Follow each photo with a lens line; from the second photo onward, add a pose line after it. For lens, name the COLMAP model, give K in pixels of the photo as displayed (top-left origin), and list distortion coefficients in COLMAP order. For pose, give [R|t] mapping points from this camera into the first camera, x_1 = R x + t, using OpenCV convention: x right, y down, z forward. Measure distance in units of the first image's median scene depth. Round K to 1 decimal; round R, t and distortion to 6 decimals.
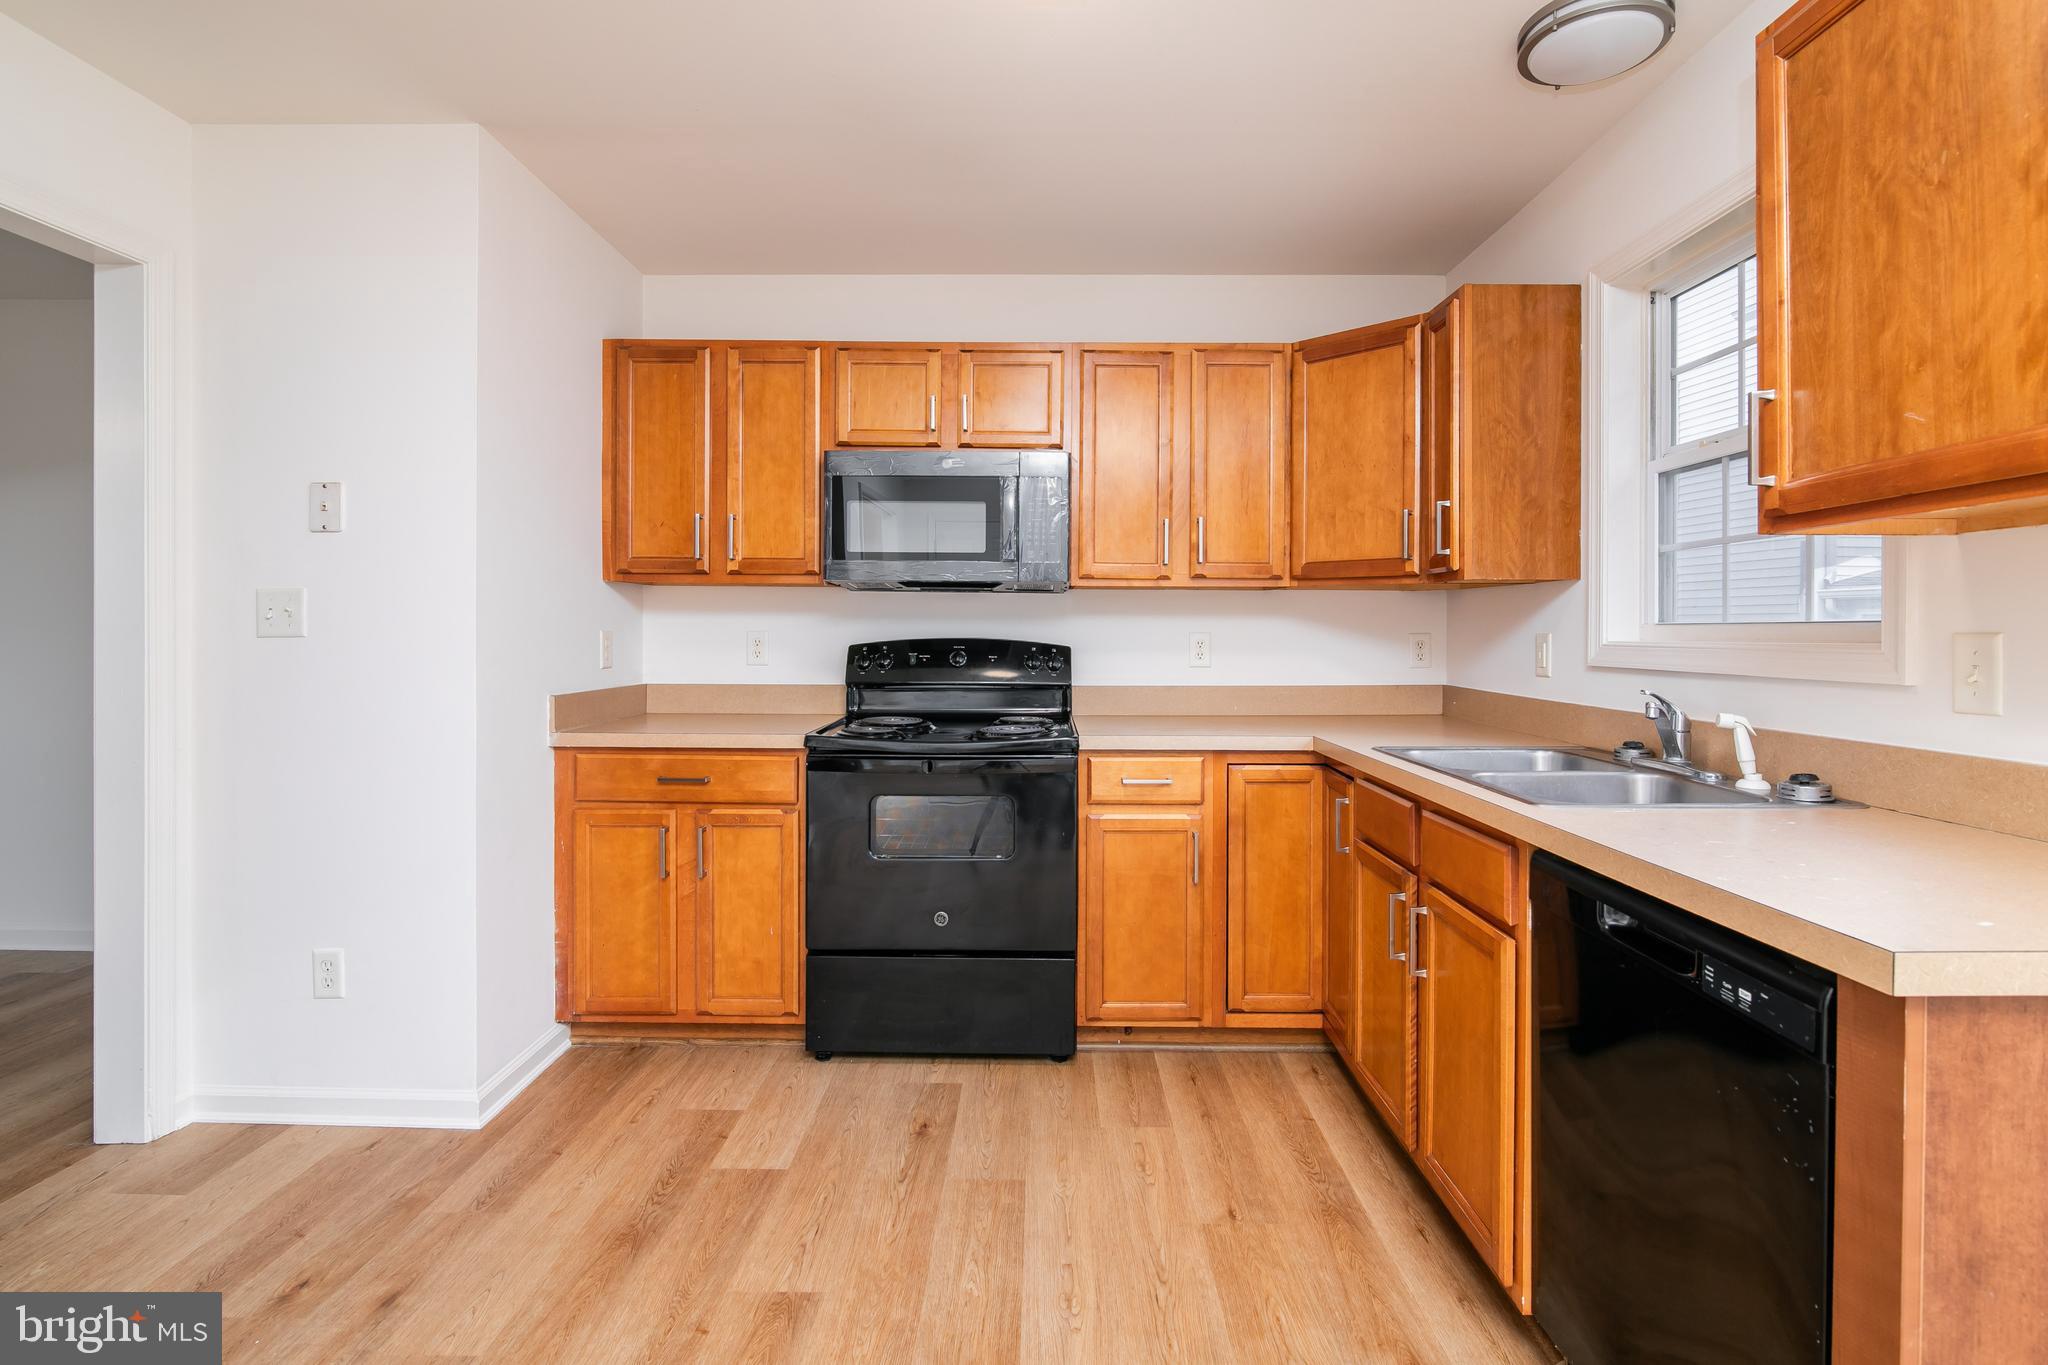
lens RADIAL K [[960.1, 0, 1035.9], [0, 960.1, 637.1], [0, 0, 1]] dist [-0.007405, -0.000245]
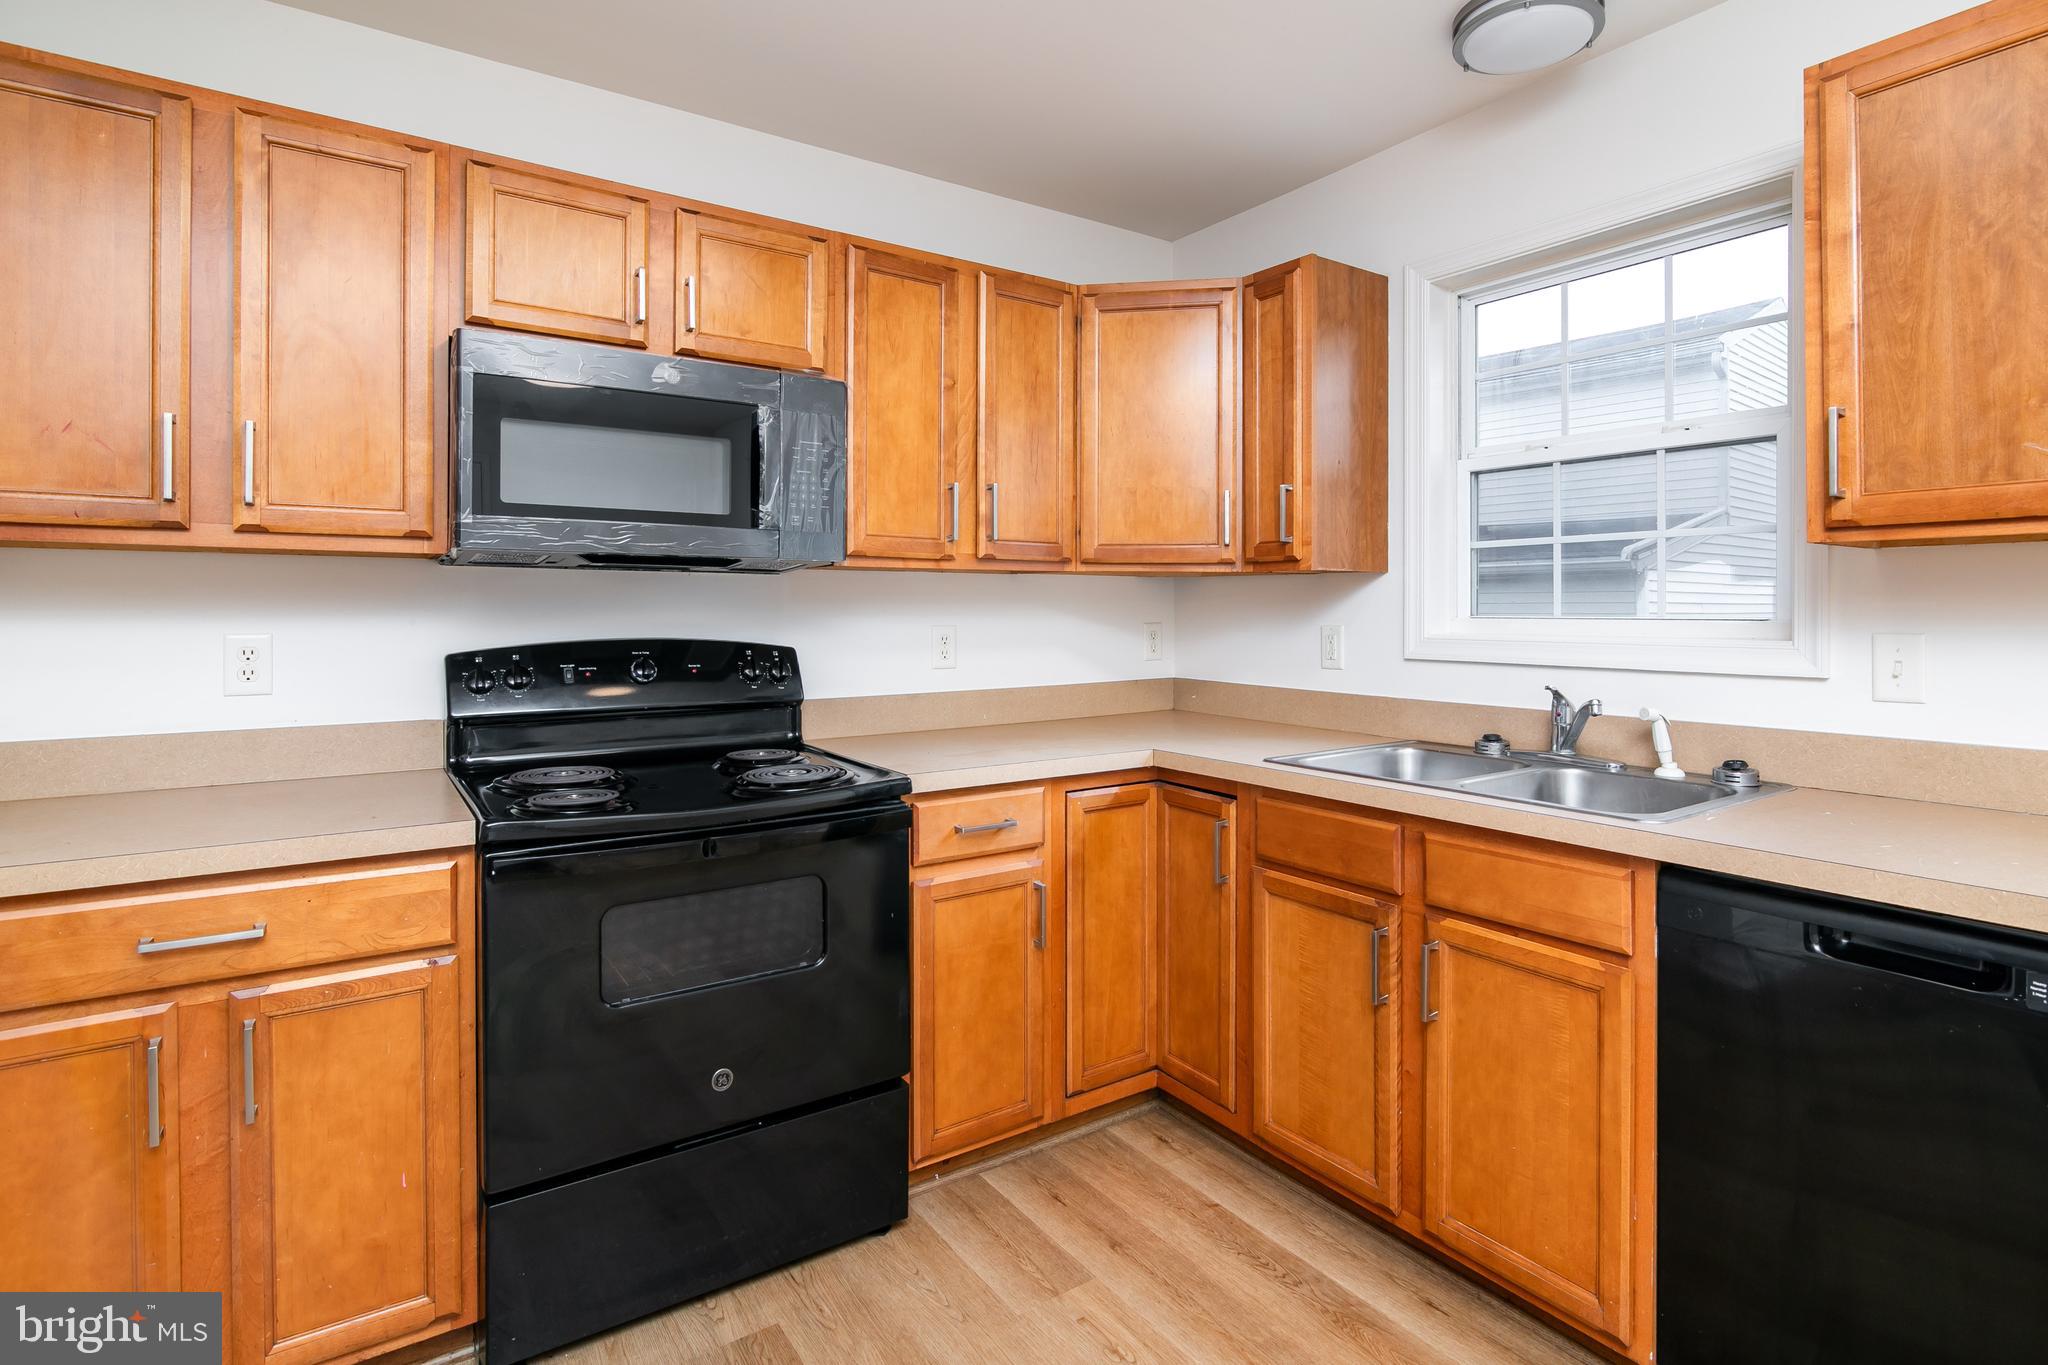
lens RADIAL K [[1022.0, 0, 1046.5], [0, 1022.0, 610.2], [0, 0, 1]] dist [-0.010369, 0.000309]
pose [[0.816191, -0.005387, 0.577758, -0.309795], [0.006467, 0.999979, 0.000188, -0.020912], [-0.577747, 0.003583, 0.816208, 0.307223]]
